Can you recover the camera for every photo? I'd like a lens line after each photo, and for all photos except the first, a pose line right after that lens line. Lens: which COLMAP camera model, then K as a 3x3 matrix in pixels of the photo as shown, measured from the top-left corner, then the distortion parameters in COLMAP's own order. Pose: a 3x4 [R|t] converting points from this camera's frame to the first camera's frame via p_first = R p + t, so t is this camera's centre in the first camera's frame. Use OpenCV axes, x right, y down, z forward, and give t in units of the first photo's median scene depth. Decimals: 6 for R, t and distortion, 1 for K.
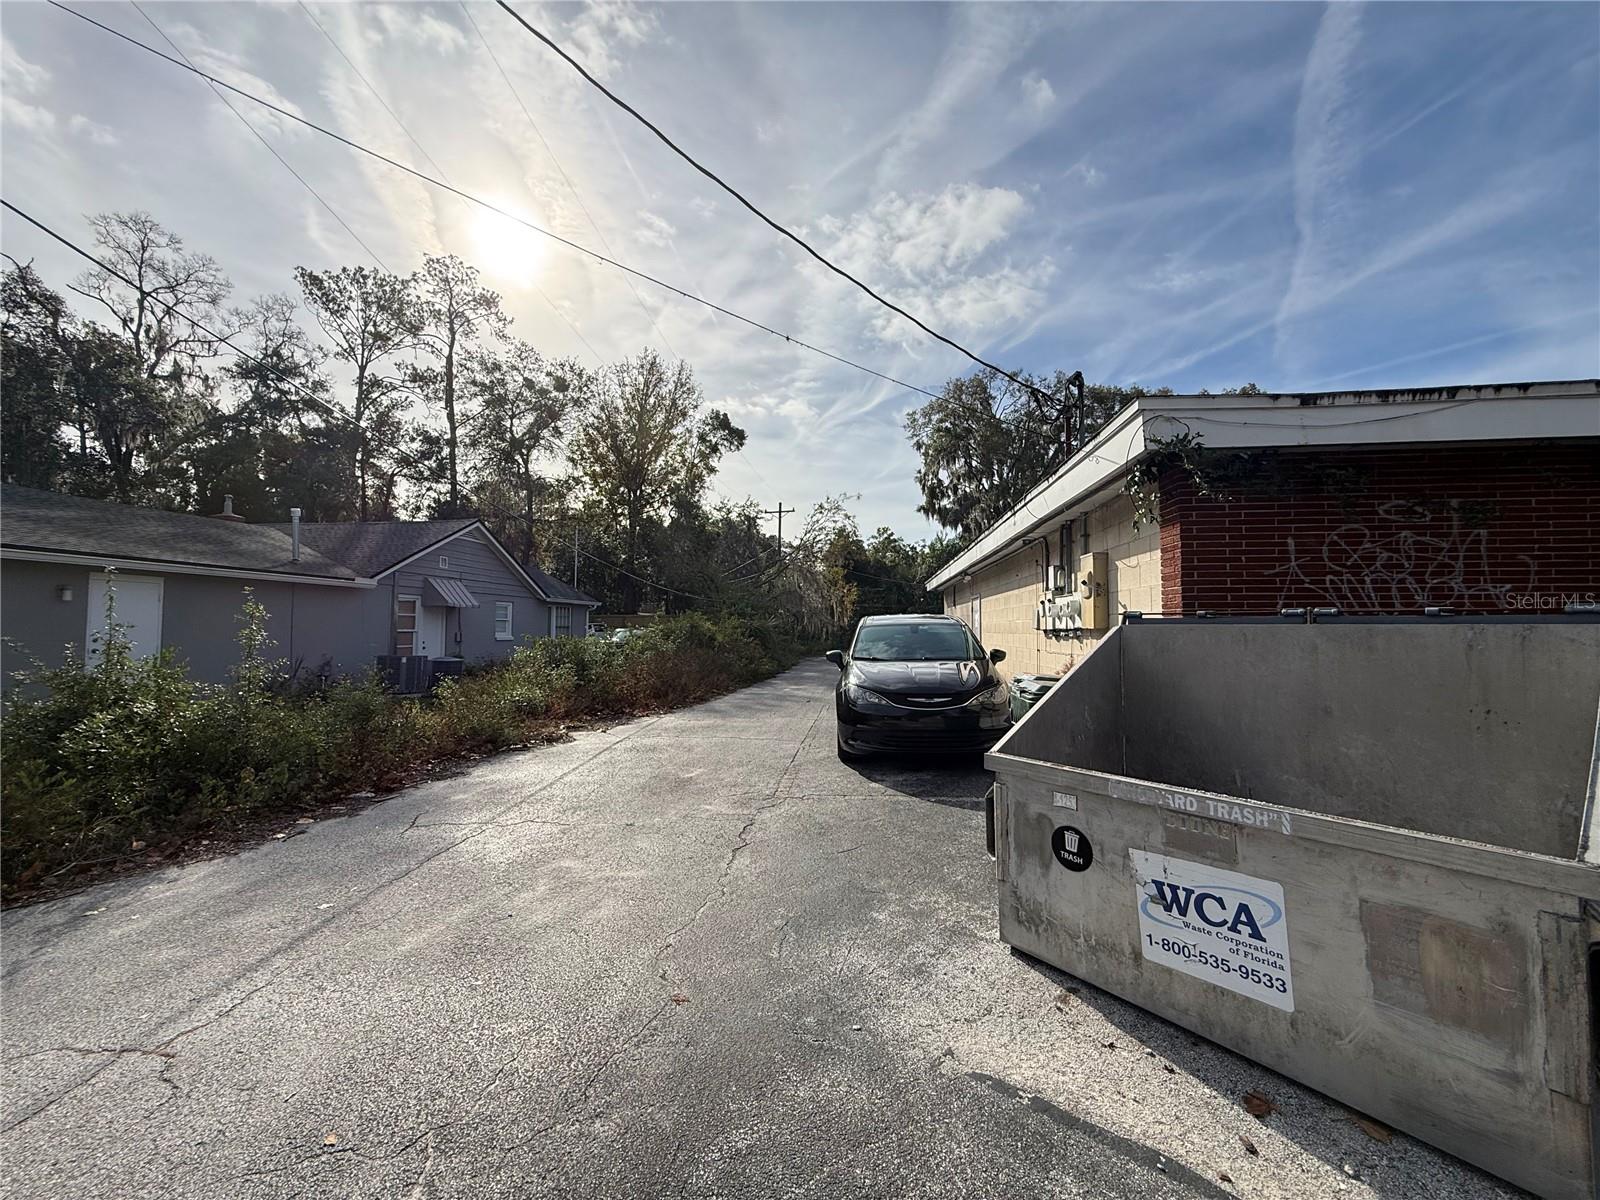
lens RADIAL K [[638.7, 0, 801.1], [0, 638.7, 603.5], [0, 0, 1]] dist [-0.002492, 0.000487]
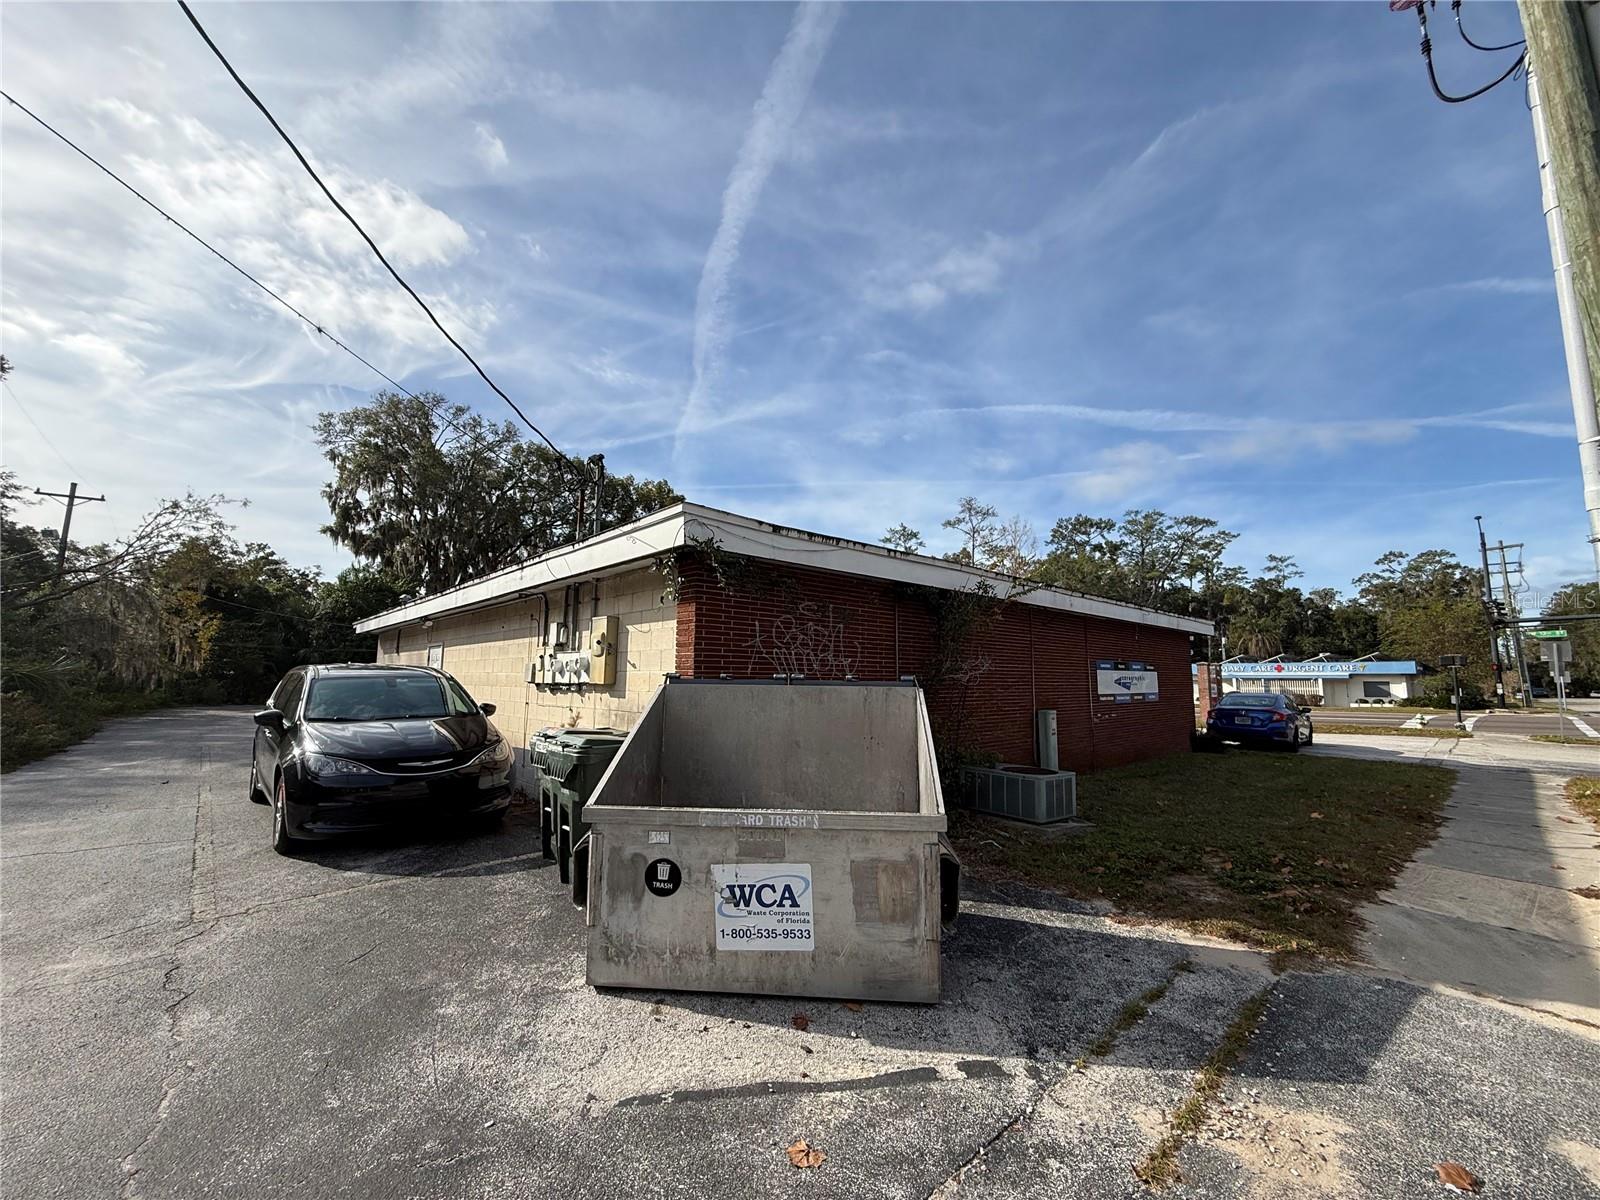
lens RADIAL K [[638.7, 0, 800.1], [0, 638.7, 603.0], [0, 0, 1]] dist [-0.002492, 0.000487]
pose [[0.647226, 0.093040, 0.756599, -0.229916], [-0.037442, 0.995206, -0.090352, -0.017445], [-0.761378, 0.030149, 0.647606, 0.012742]]
